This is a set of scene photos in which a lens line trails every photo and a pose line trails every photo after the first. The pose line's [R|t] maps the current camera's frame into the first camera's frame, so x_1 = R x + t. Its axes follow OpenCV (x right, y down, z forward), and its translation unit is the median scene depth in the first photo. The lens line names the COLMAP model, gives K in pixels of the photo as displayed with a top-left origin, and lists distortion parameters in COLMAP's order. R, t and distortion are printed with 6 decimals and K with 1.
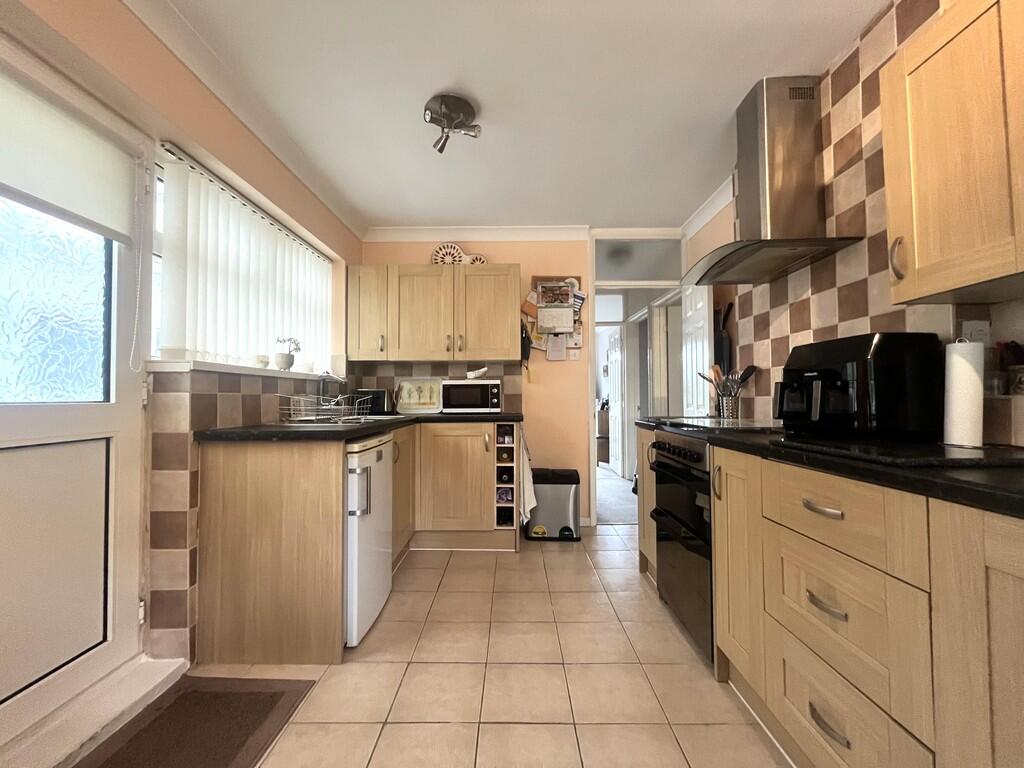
lens RADIAL K [[415.5, 0, 509.2], [0, 415.5, 384.7], [0, 0, 1]] dist [-0.001892, -0.000242]
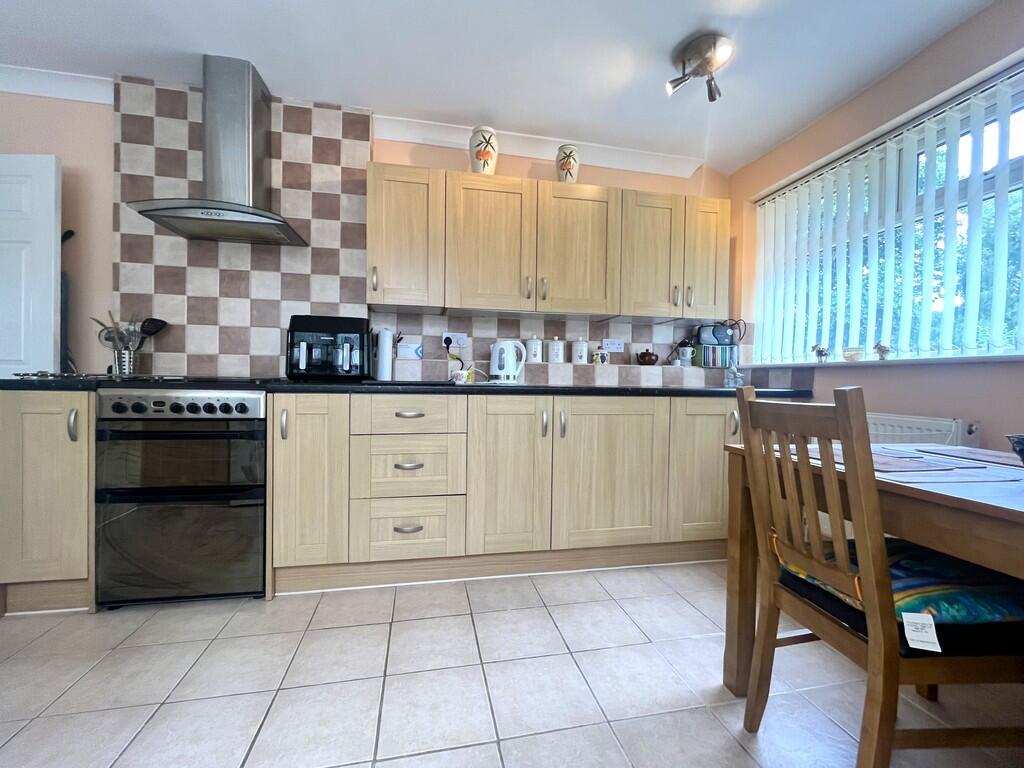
lens RADIAL K [[415.5, 0, 509.2], [0, 415.5, 384.7], [0, 0, 1]] dist [-0.001892, -0.000242]
pose [[-0.207256, -0.011763, 0.978216, -0.661604], [-0.047172, 0.998885, 0.002017, 0.084564], [-0.977149, -0.045727, -0.207580, 0.567370]]
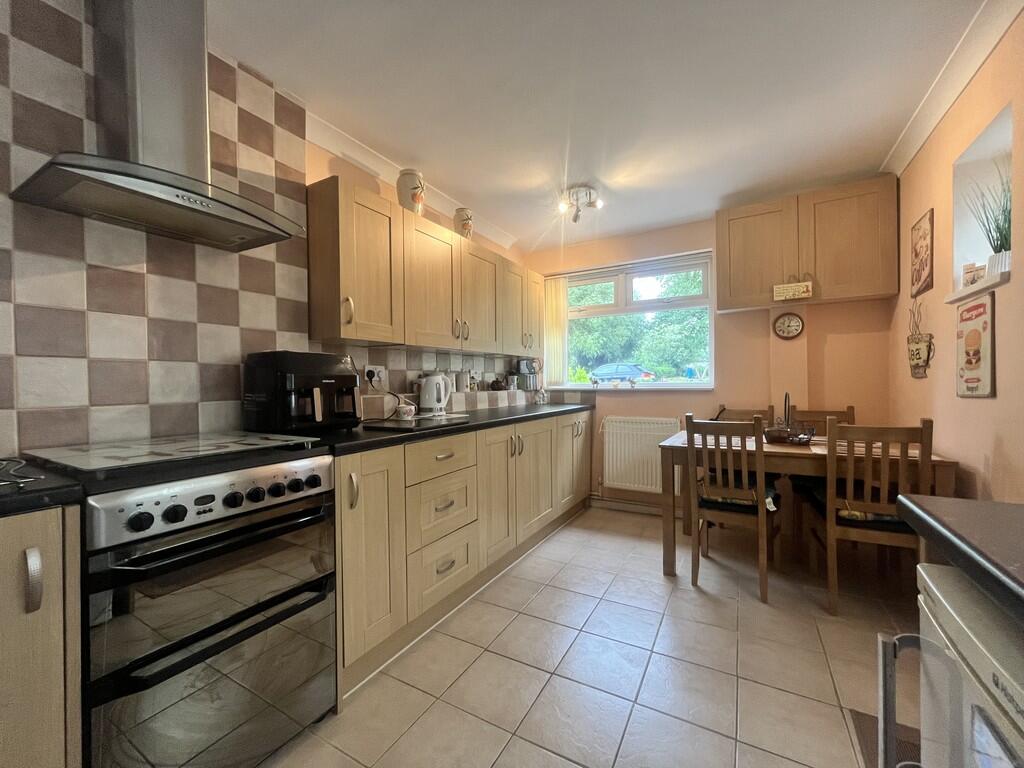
lens RADIAL K [[405.8, 0, 504.7], [0, 405.8, 384.8], [0, 0, 1]] dist [-0.000591, -0.000184]
pose [[-0.863454, 0.014969, 0.504206, -0.243827], [0.000956, 0.999606, -0.028040, 0.015434], [-0.504427, -0.023729, -0.863128, 1.459095]]
